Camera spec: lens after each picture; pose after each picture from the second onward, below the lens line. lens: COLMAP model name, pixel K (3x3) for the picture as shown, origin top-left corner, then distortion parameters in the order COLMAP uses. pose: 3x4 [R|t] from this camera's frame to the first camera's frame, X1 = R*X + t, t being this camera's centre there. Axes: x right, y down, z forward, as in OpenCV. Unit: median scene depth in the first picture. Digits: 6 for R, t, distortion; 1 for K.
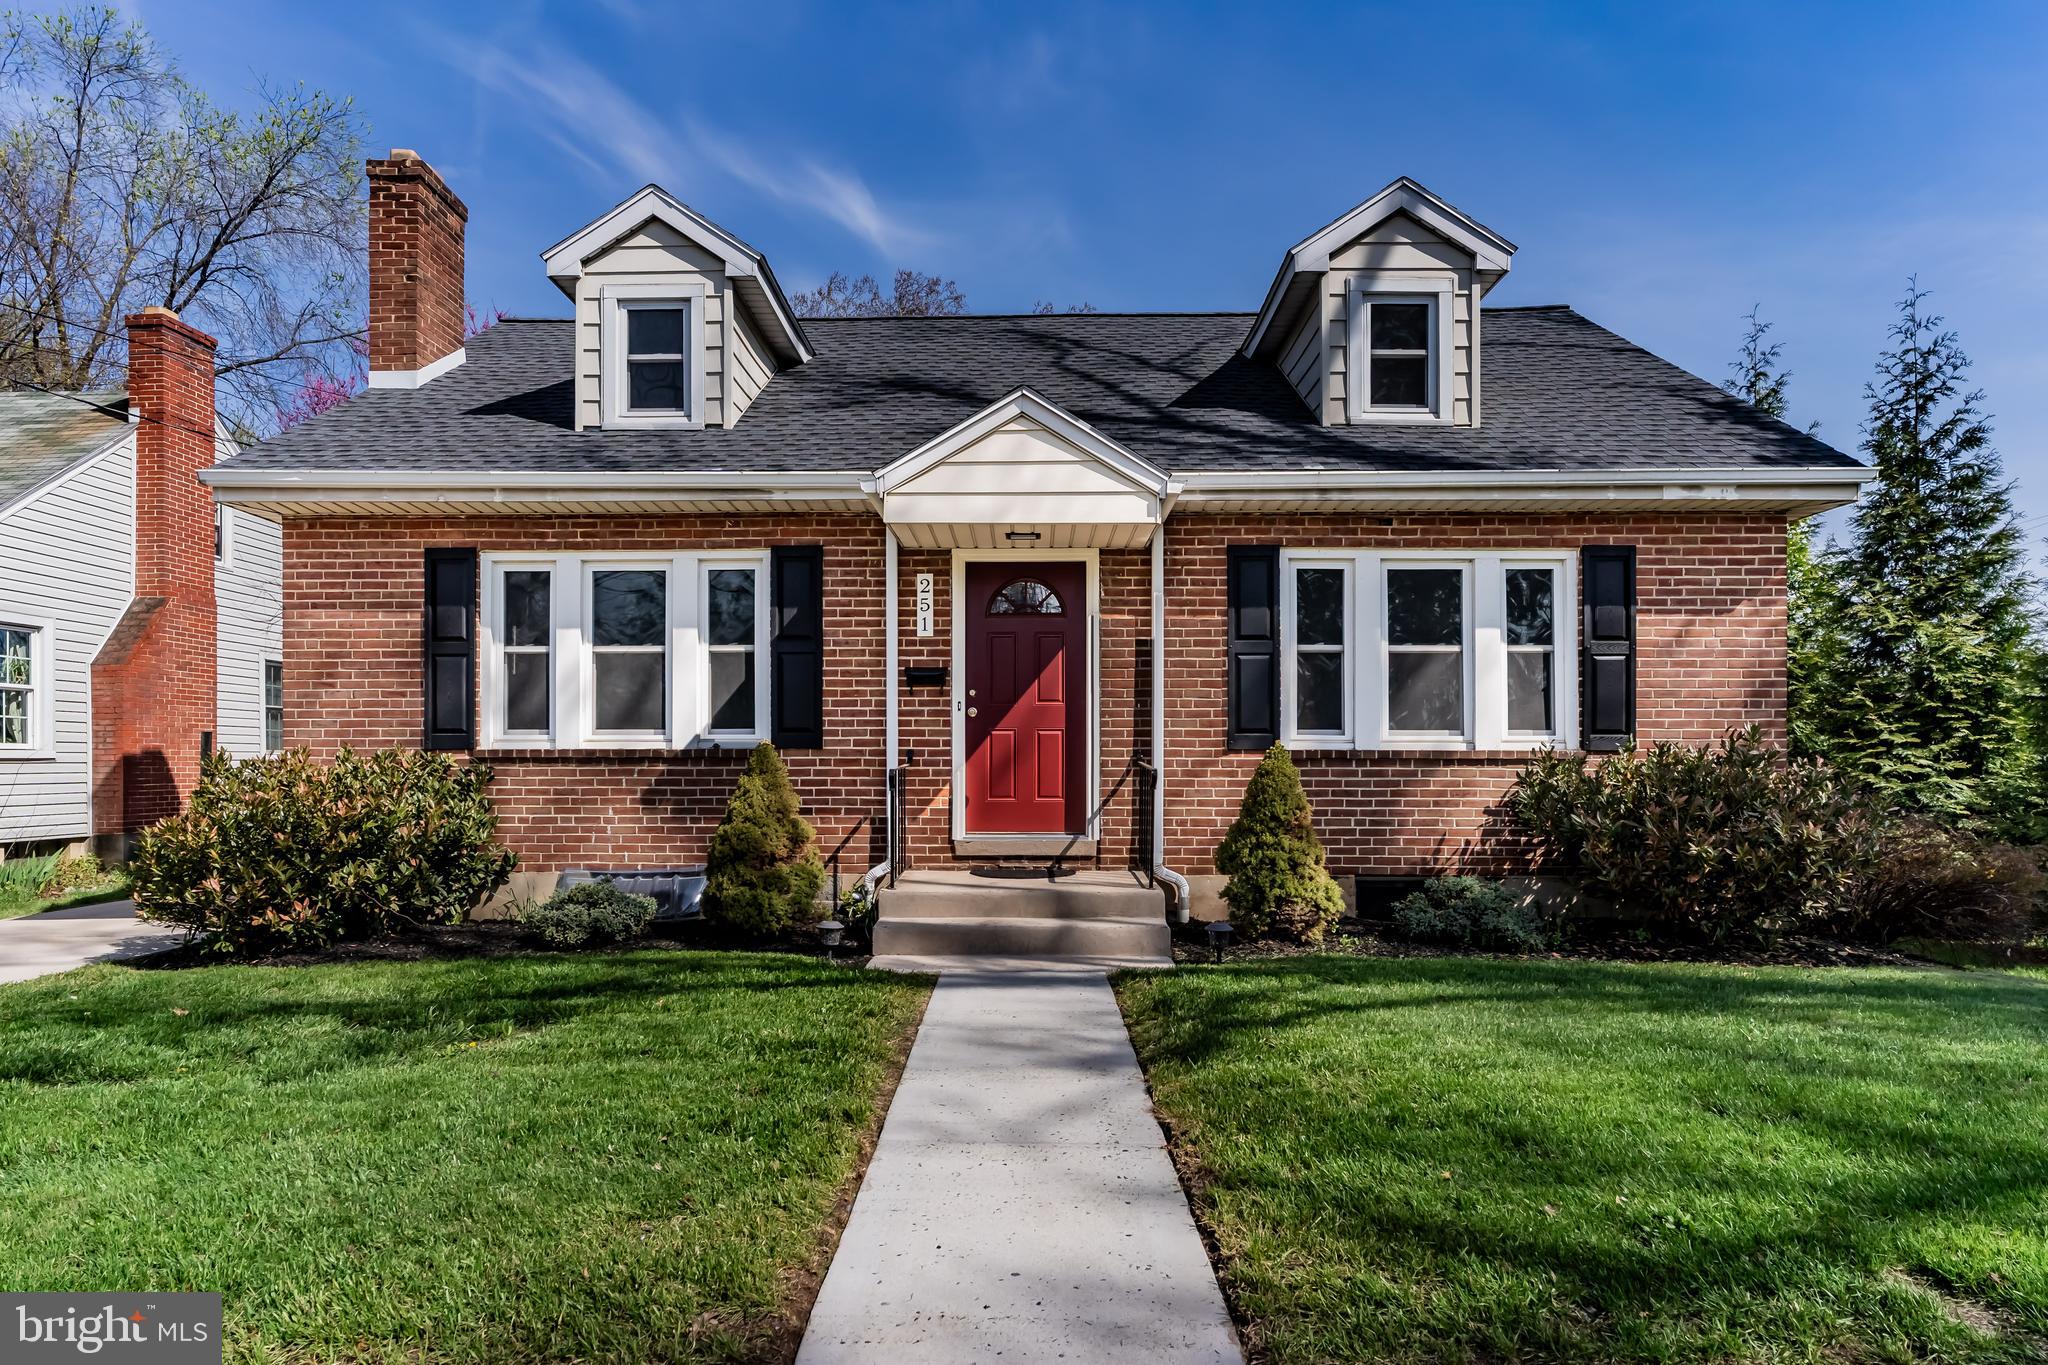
lens RADIAL K [[982.0, 0, 1017.7], [0, 982.0, 754.8], [0, 0, 1]] dist [-0.008454, 0.000019]
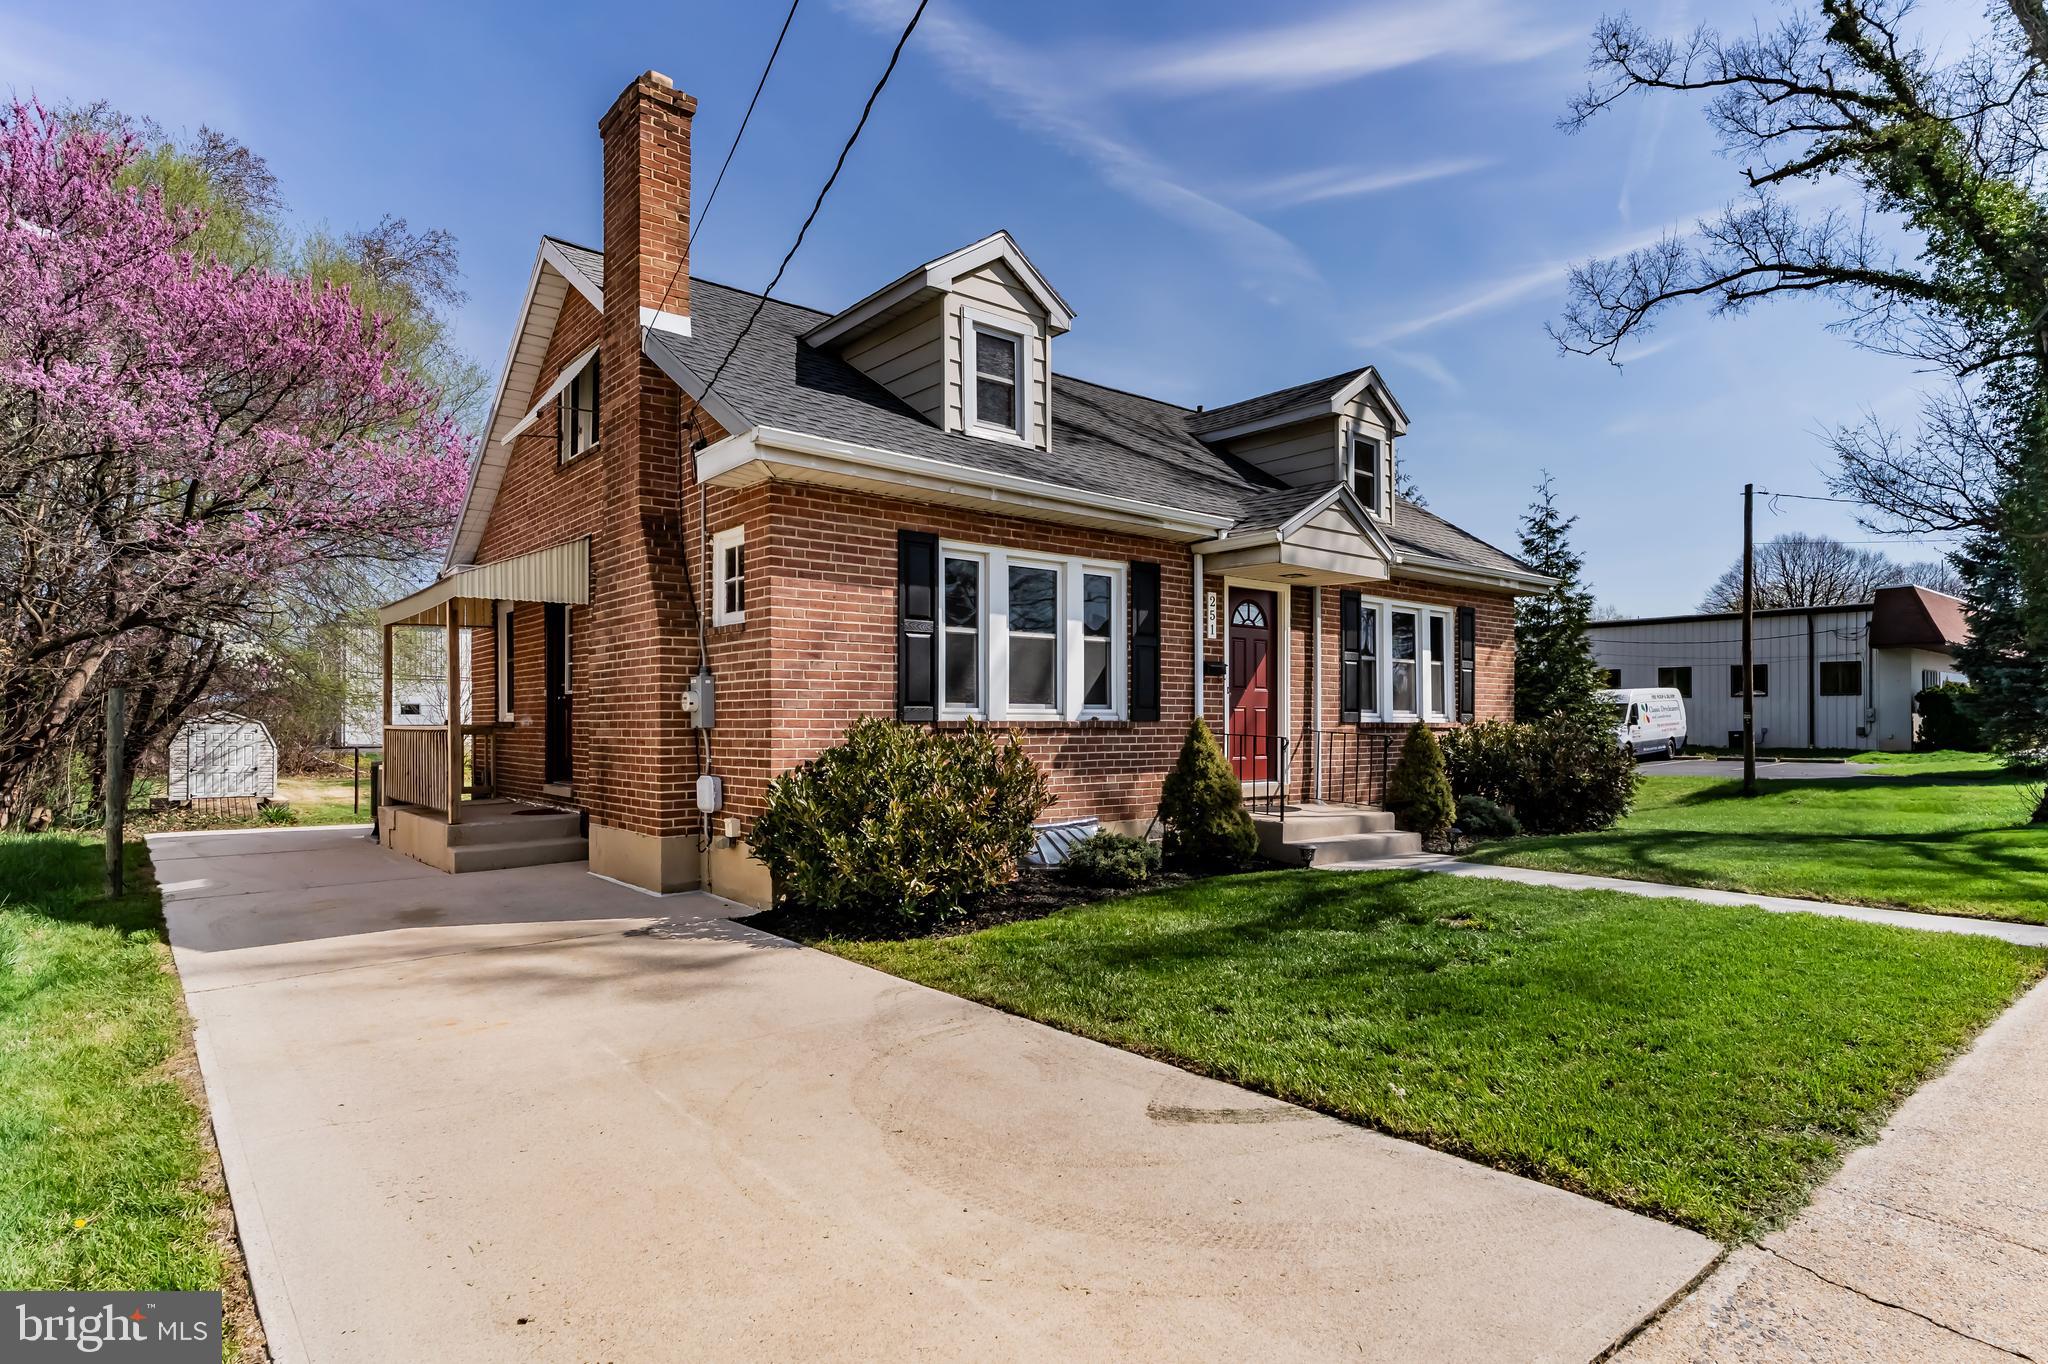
lens RADIAL K [[1085.3, 0, 1024.0], [0, 1085.3, 682.0], [0, 0, 1]] dist [-0.001969, 0.000342]
pose [[0.760738, 0.024933, 0.648580, -1.254393], [0.000245, 0.999251, -0.038702, -0.002240], [-0.649059, 0.029601, 0.760162, 0.030049]]
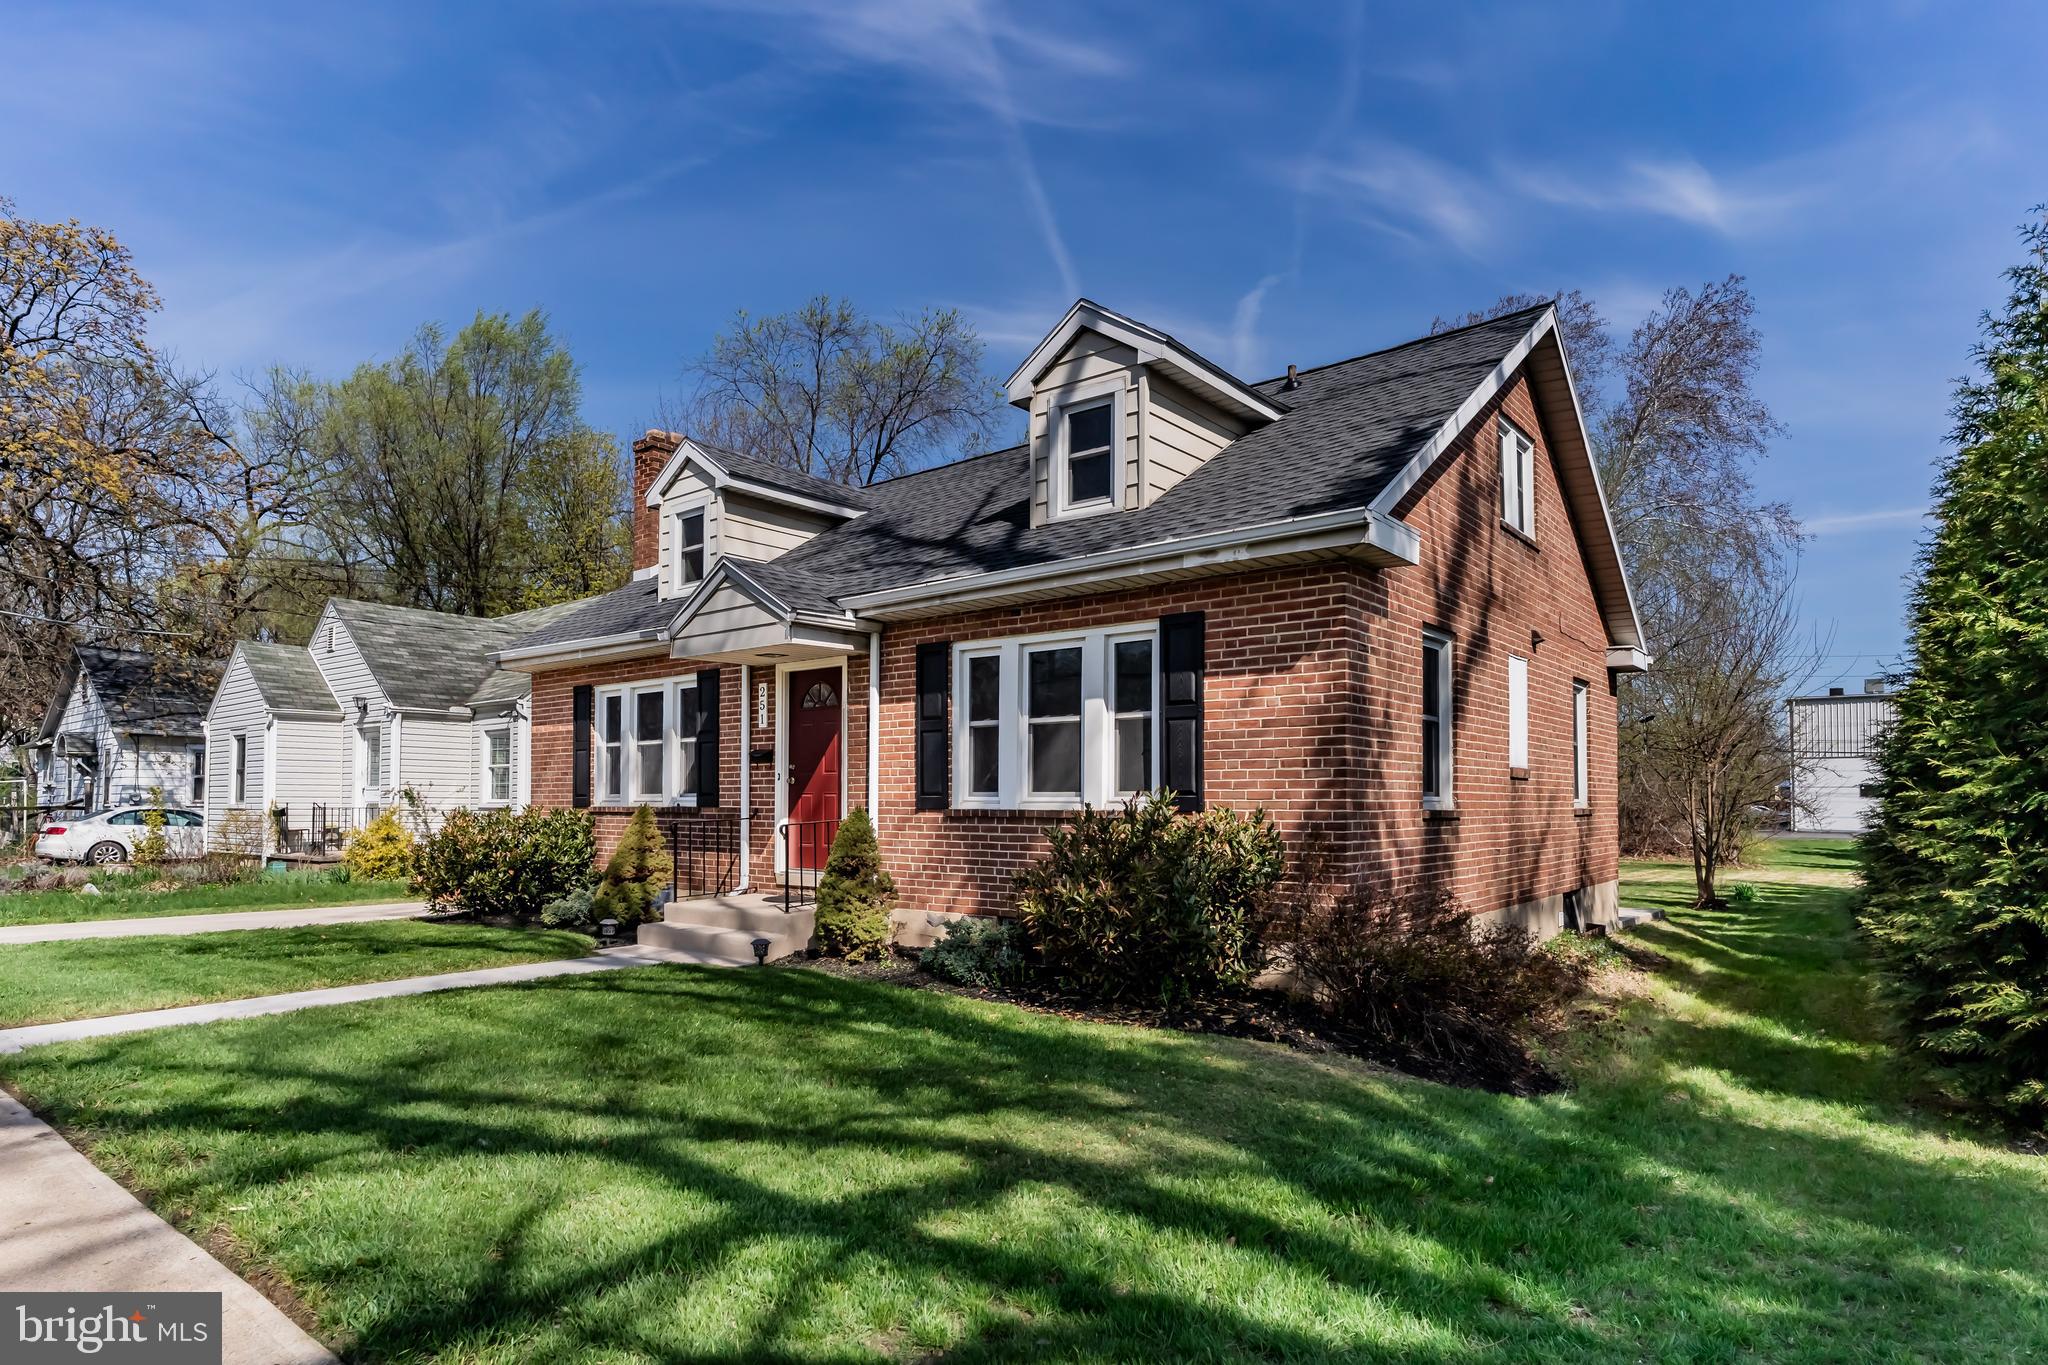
lens RADIAL K [[1096.4, 0, 1026.0], [0, 1096.4, 770.1], [0, 0, 1]] dist [-0.003593, -0.000039]
pose [[0.794885, -0.017356, -0.606512, 1.149796], [-0.009290, 0.999126, -0.040765, 0.001213], [0.606689, 0.038038, 0.794028, -0.018029]]
